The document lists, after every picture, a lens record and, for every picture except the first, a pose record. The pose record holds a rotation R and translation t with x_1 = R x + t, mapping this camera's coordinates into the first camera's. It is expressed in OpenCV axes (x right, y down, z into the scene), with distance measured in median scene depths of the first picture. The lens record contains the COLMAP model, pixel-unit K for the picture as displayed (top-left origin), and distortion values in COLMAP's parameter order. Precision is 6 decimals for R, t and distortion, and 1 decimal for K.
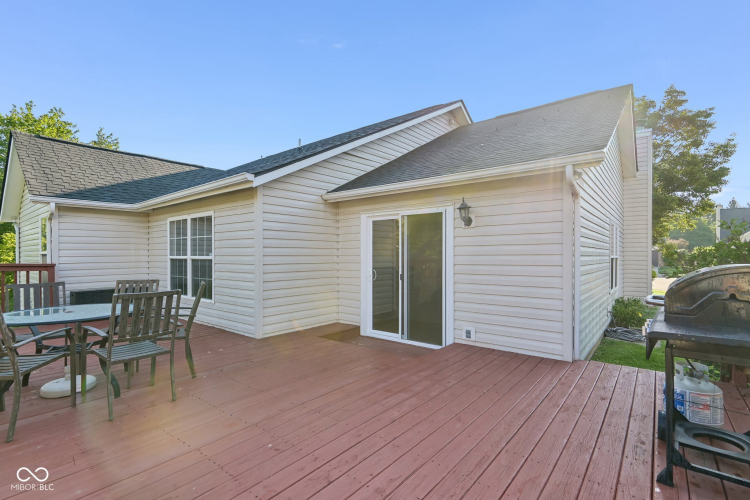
lens RADIAL K [[346.2, 0, 377.3], [0, 346.2, 250.2], [0, 0, 1]] dist [0.008964, -0.001383]
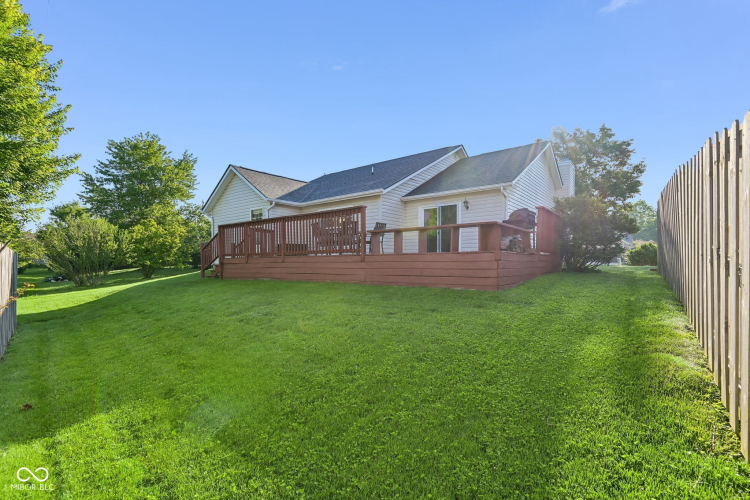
lens RADIAL K [[346.2, 0, 372.9], [0, 346.2, 256.8], [0, 0, 1]] dist [0.008964, -0.001383]
pose [[0.999979, -0.001812, 0.006246, -0.209321], [0.001820, 0.999998, -0.001192, 0.131227], [-0.006243, 0.001204, 0.999980, -0.717892]]
